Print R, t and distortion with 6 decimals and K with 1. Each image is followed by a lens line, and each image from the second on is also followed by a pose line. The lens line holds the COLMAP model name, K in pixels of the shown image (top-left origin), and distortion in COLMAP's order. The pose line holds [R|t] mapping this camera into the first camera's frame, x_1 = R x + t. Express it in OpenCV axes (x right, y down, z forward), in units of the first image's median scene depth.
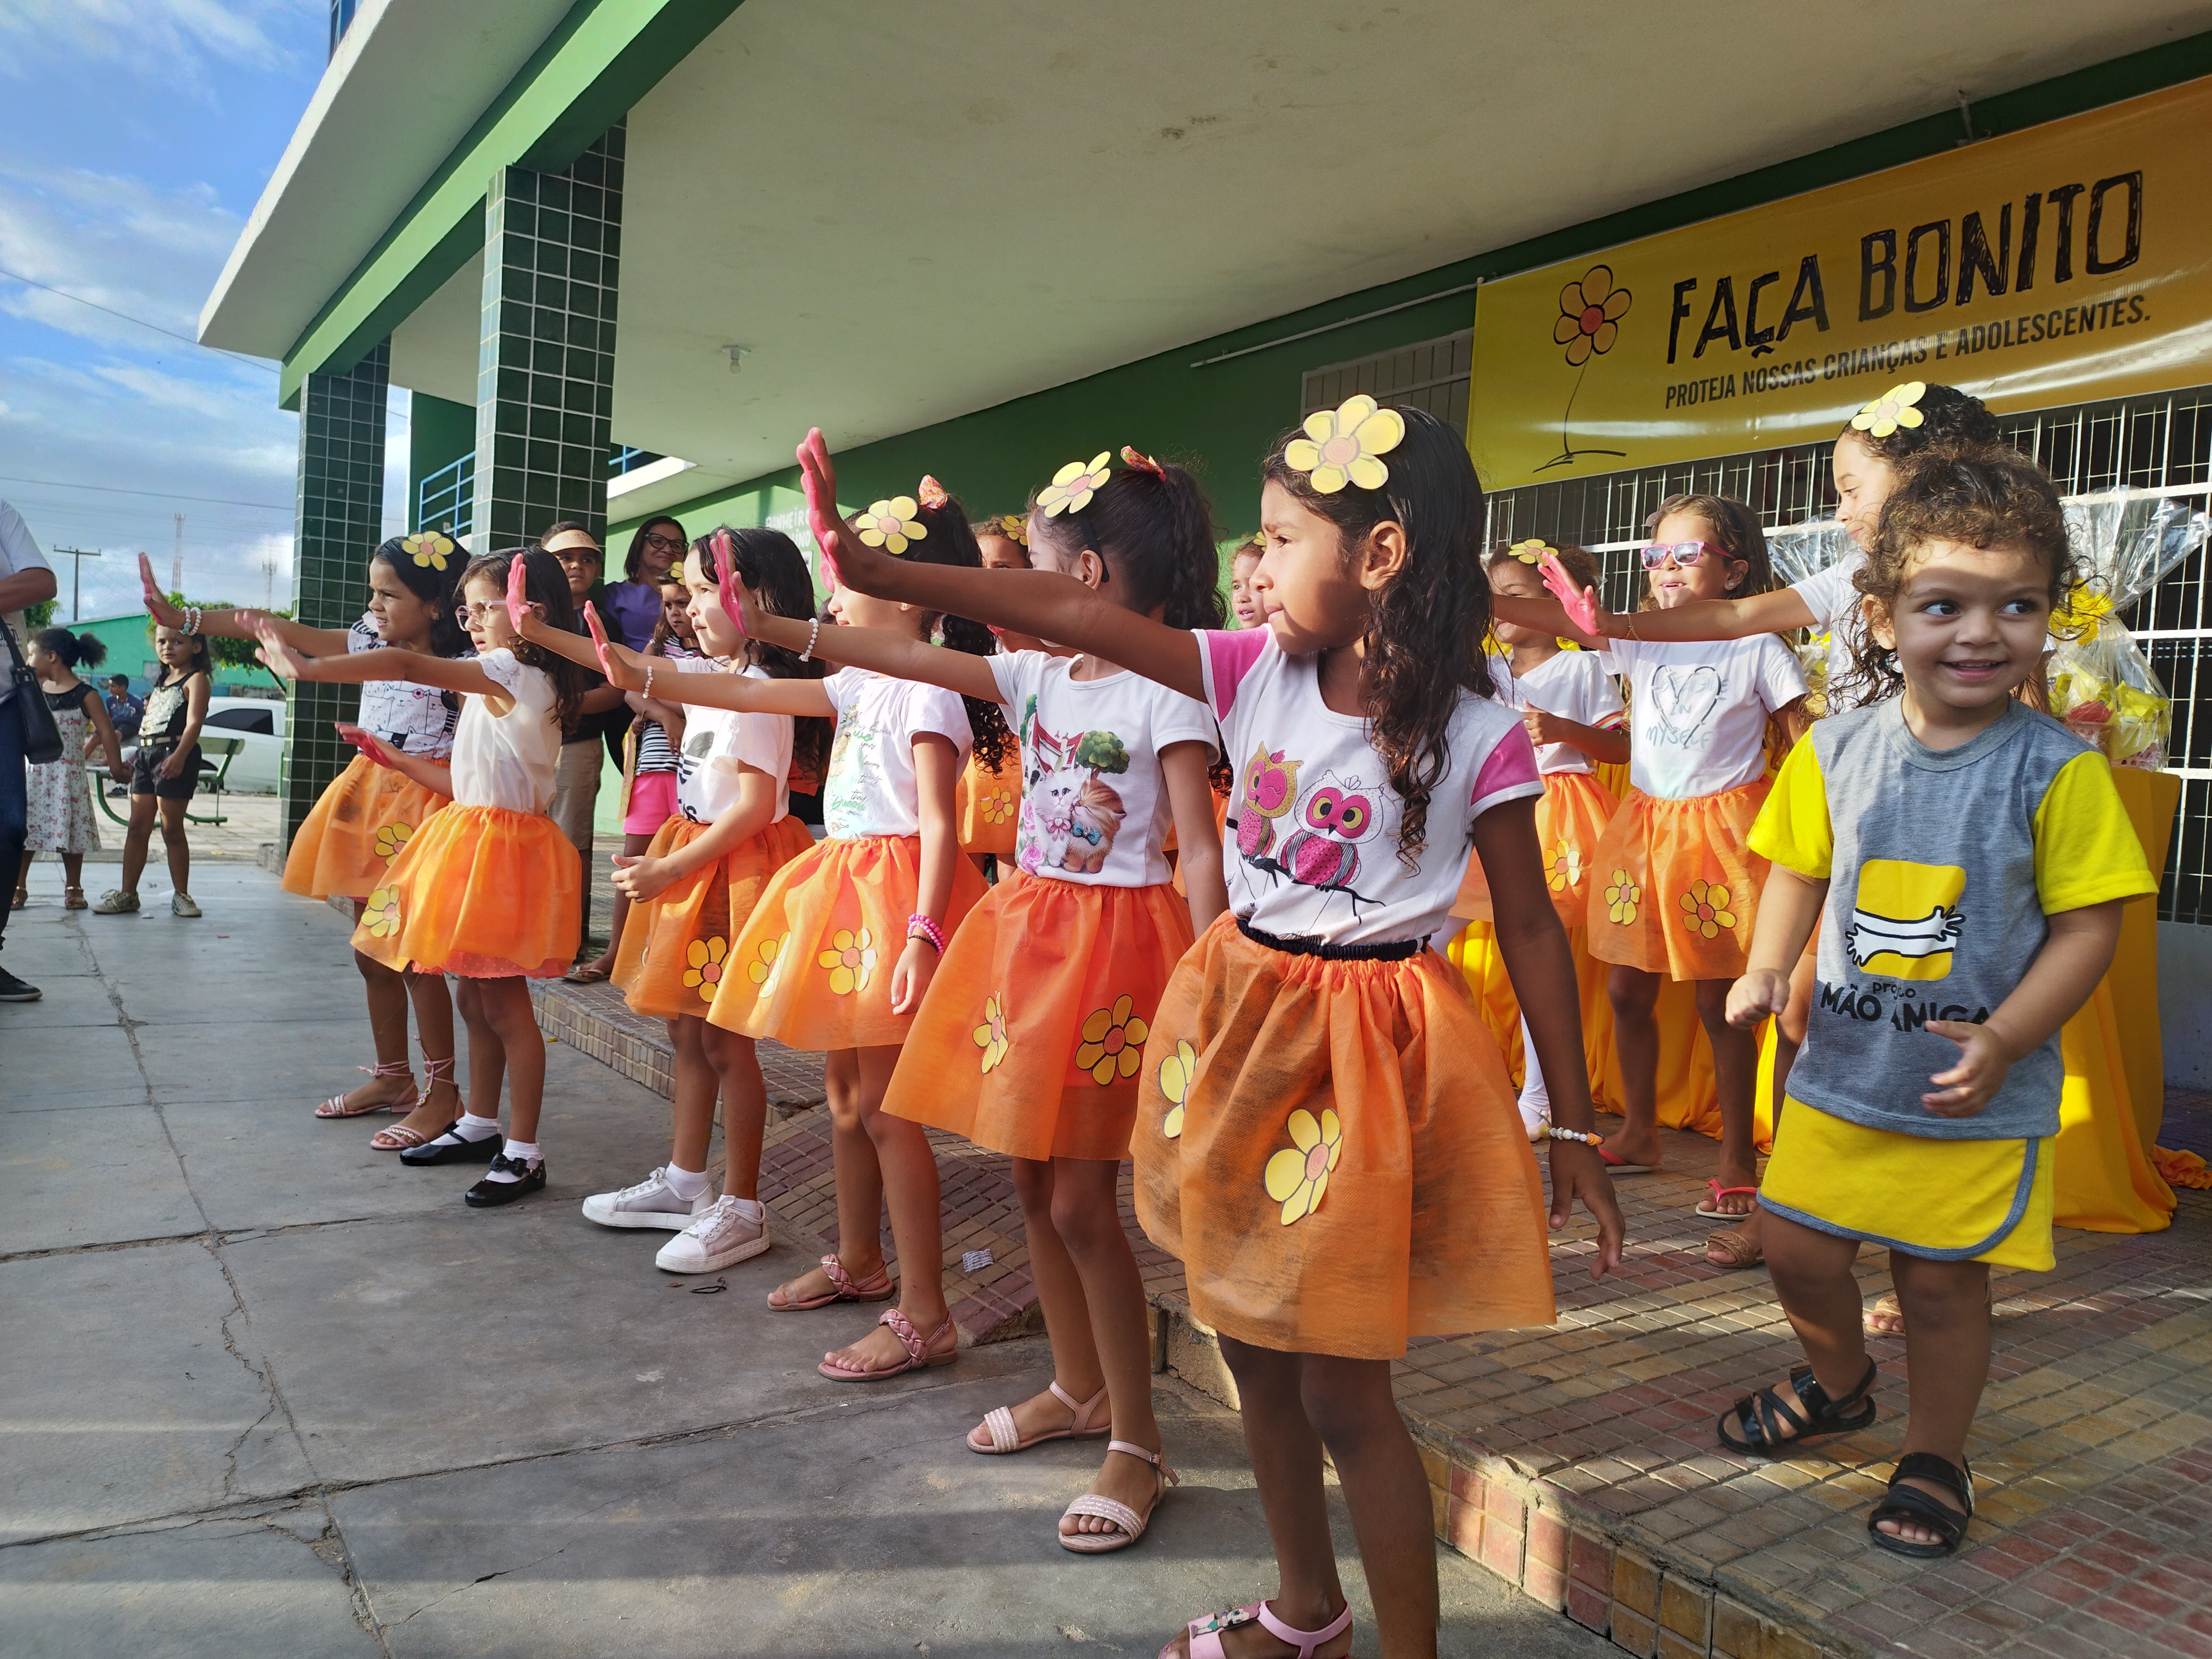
lens RADIAL K [[1611.4, 0, 1101.5], [0, 1611.4, 821.1], [0, 0, 1]] dist [0.021209, -0.011347]
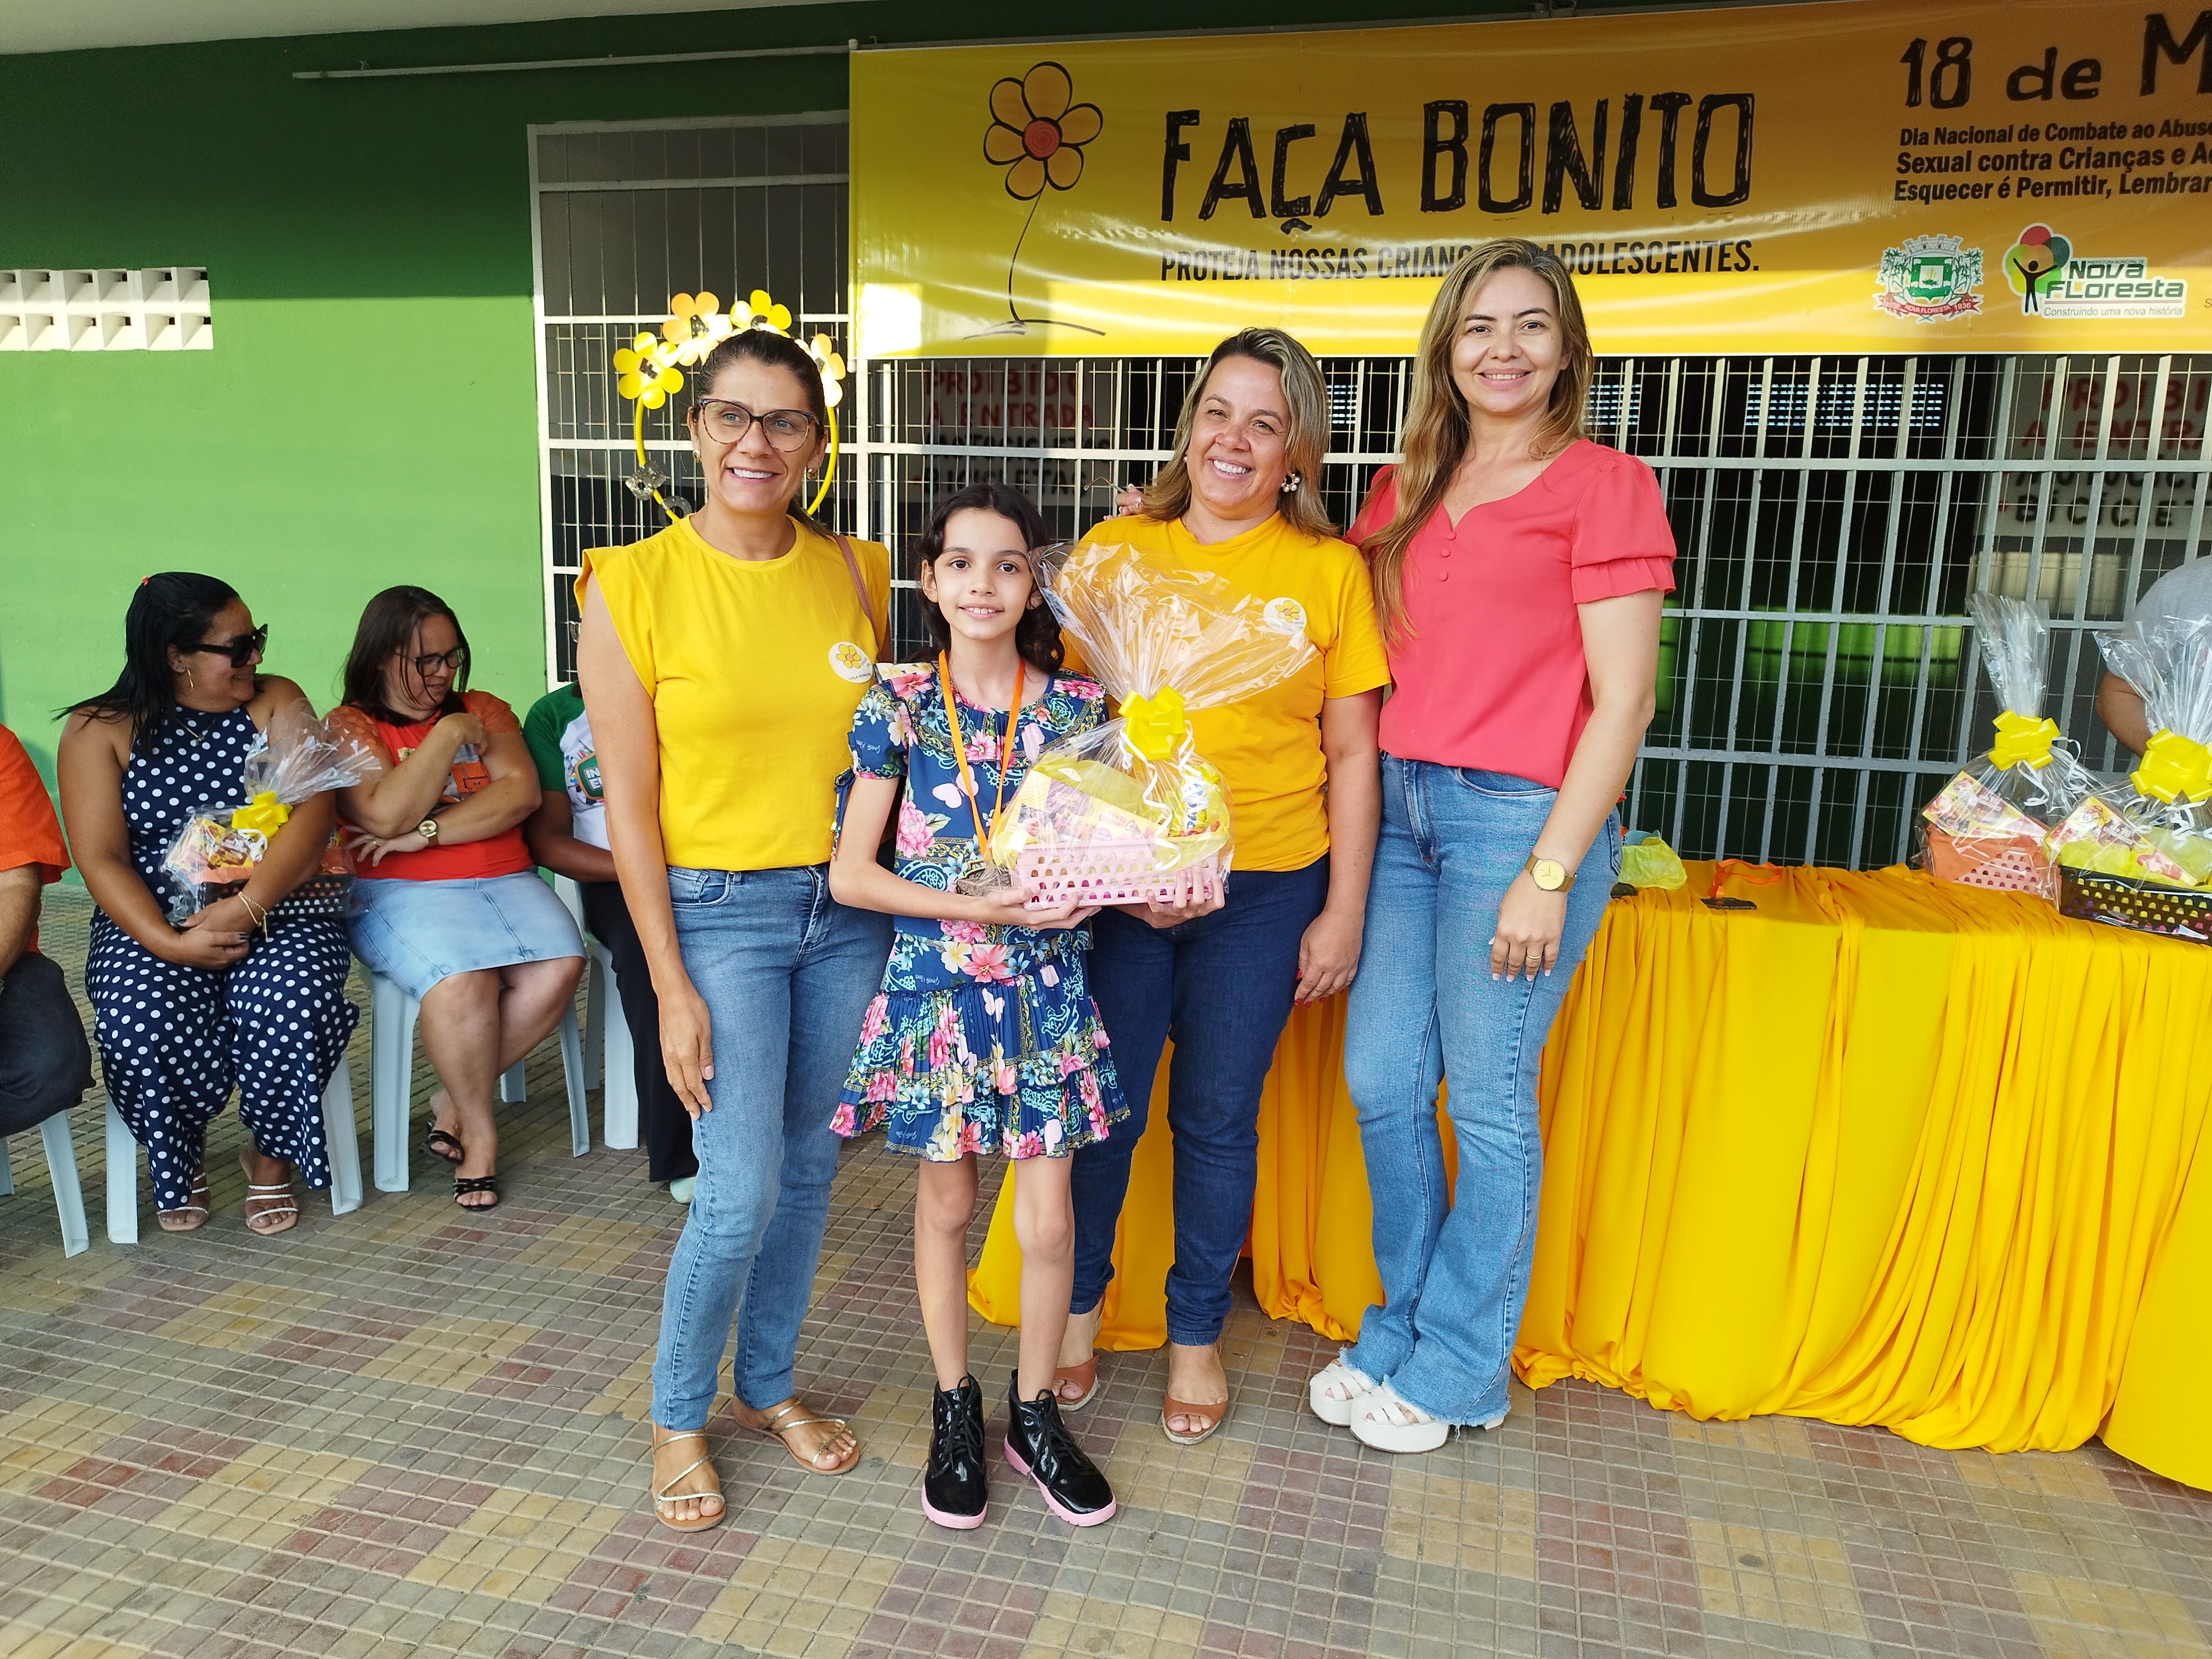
lens RADIAL K [[1627.3, 0, 1080.2], [0, 1627.3, 827.4], [0, 0, 1]] dist [0.007523, -0.005223]
pose [[0.774669, -0.150234, 0.614261, -0.231183], [0.034971, 0.980061, 0.195597, -0.169757], [-0.631399, -0.130042, 0.764477, 0.435311]]
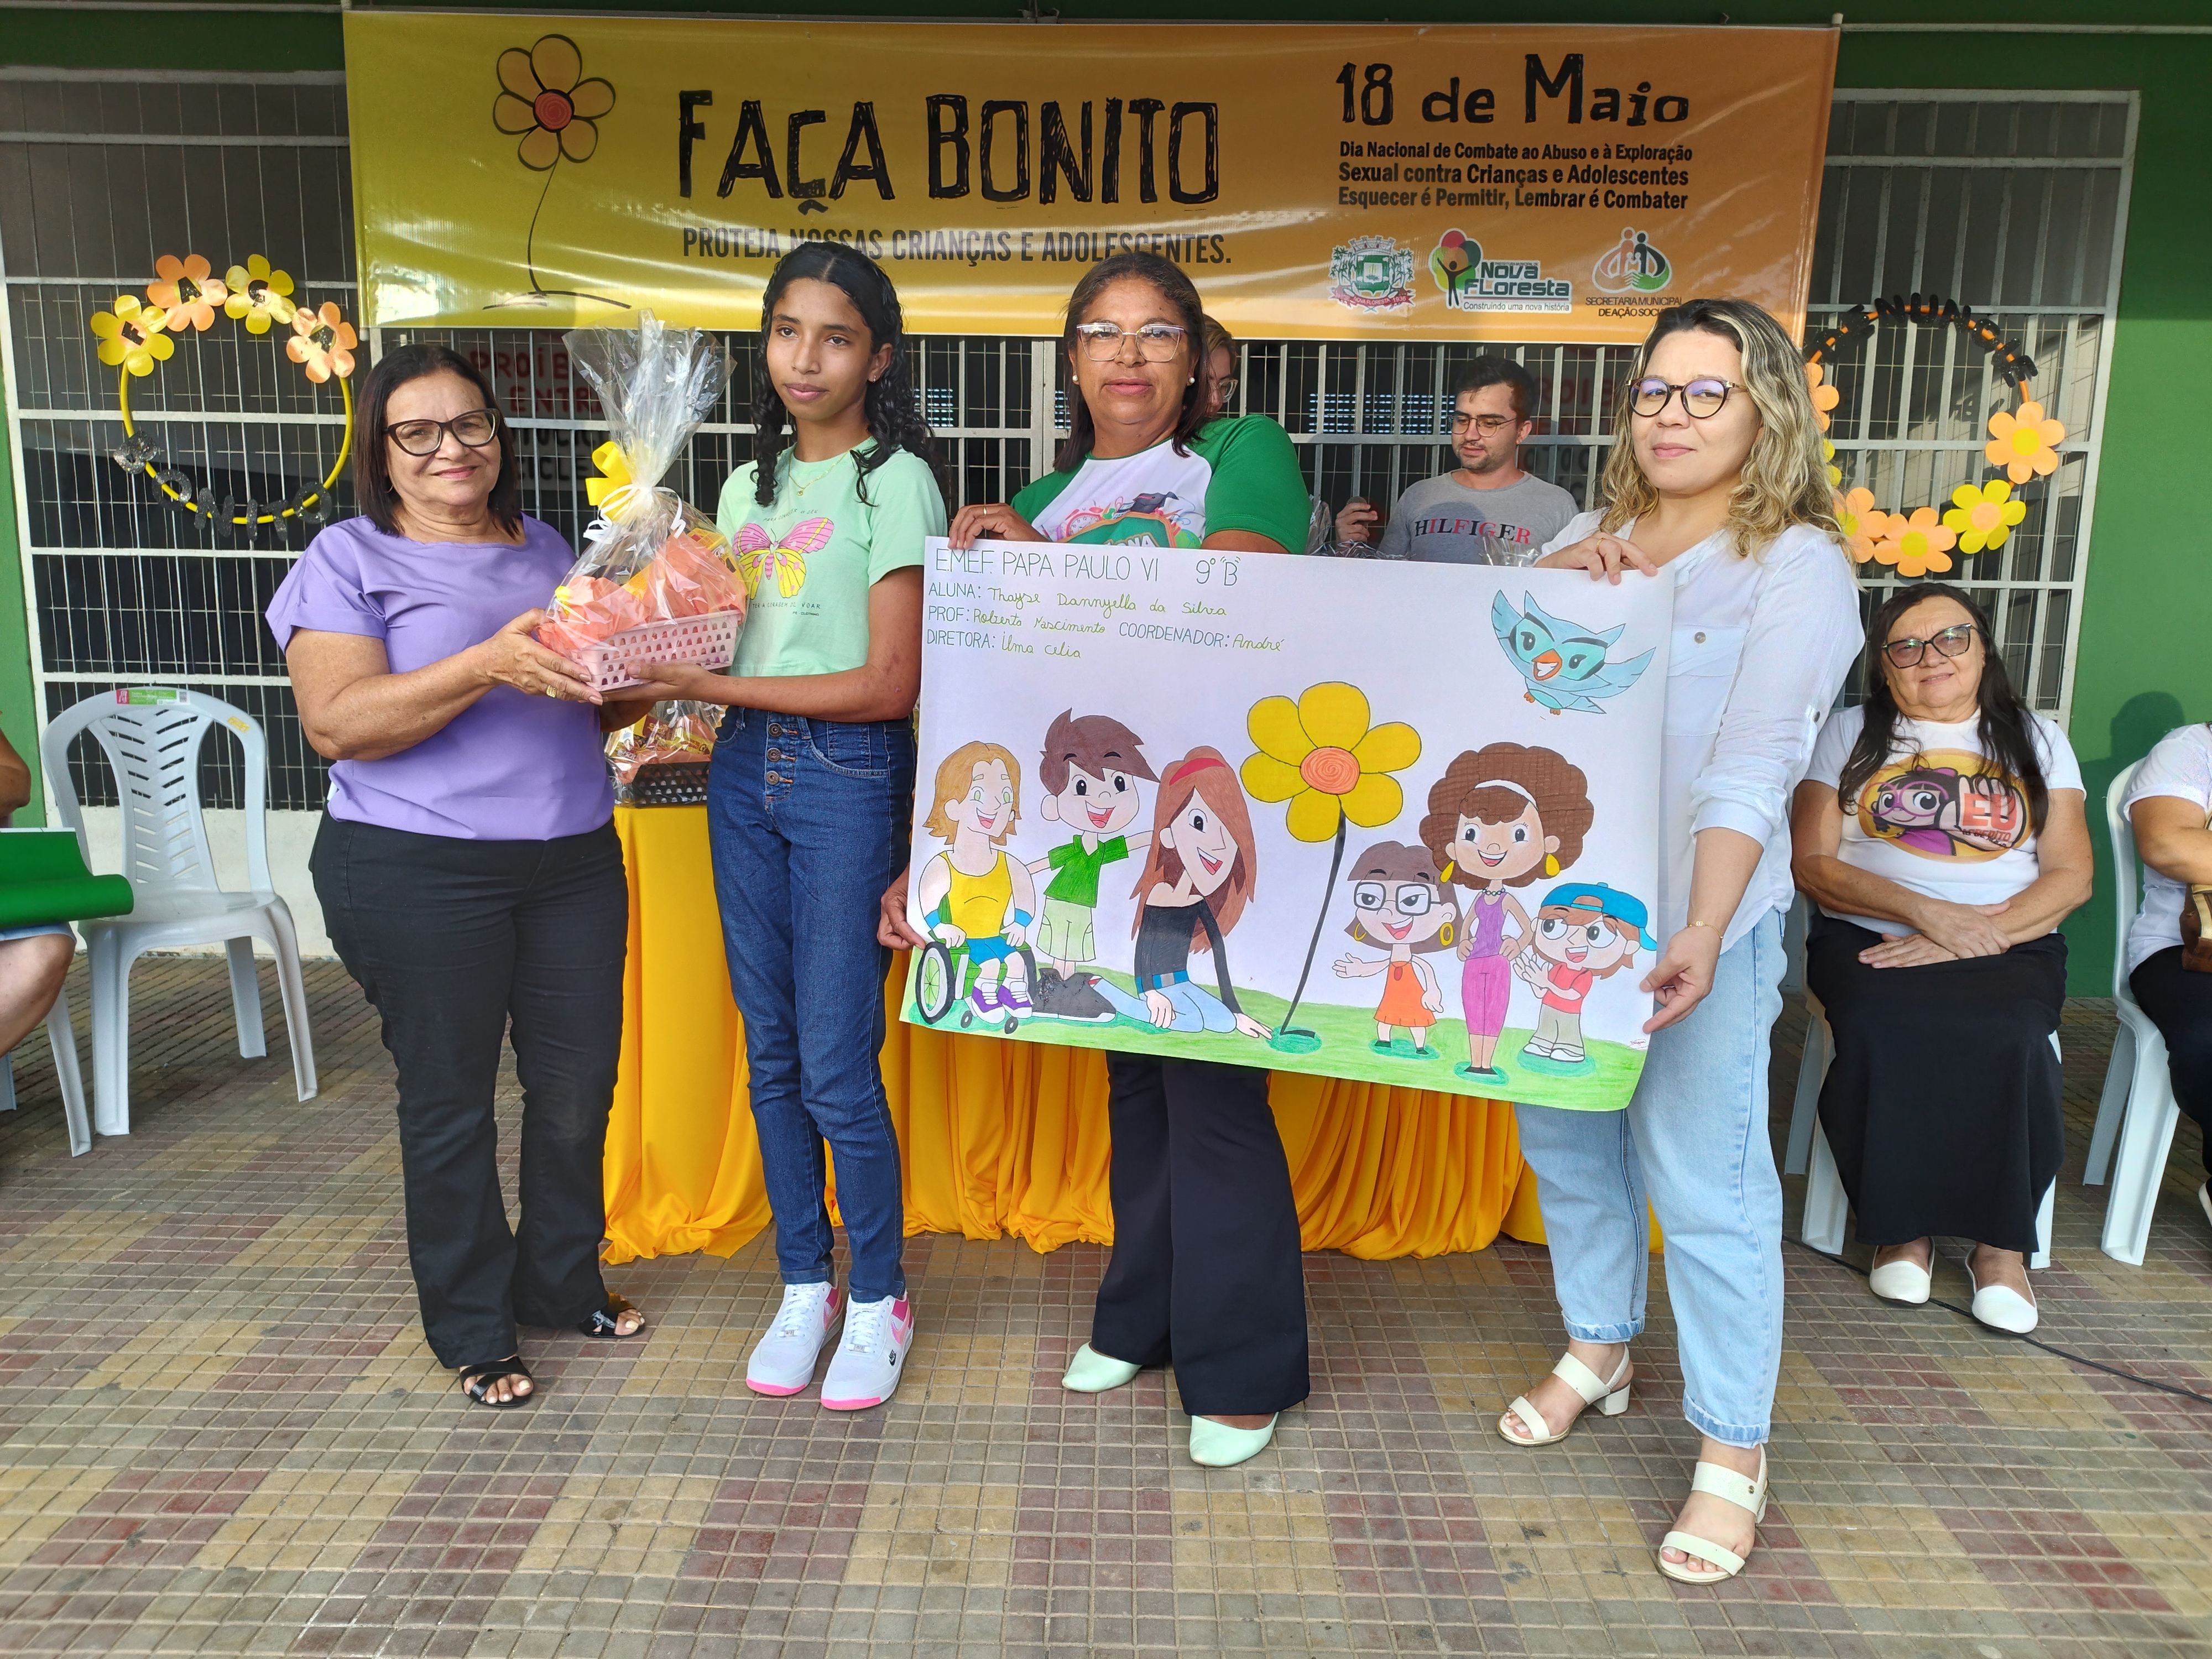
lens RADIAL K [[1628.2, 0, 1102.4], [0, 1628.2, 825.6], [0, 0, 1]] dist [0.010176, -0.012208]
pose [[0.594875, -0.182802, 0.782756, -0.235615], [0.038094, 0.979115, 0.199708, -0.148813], [-0.802915, -0.088983, 0.589415, 0.375872]]
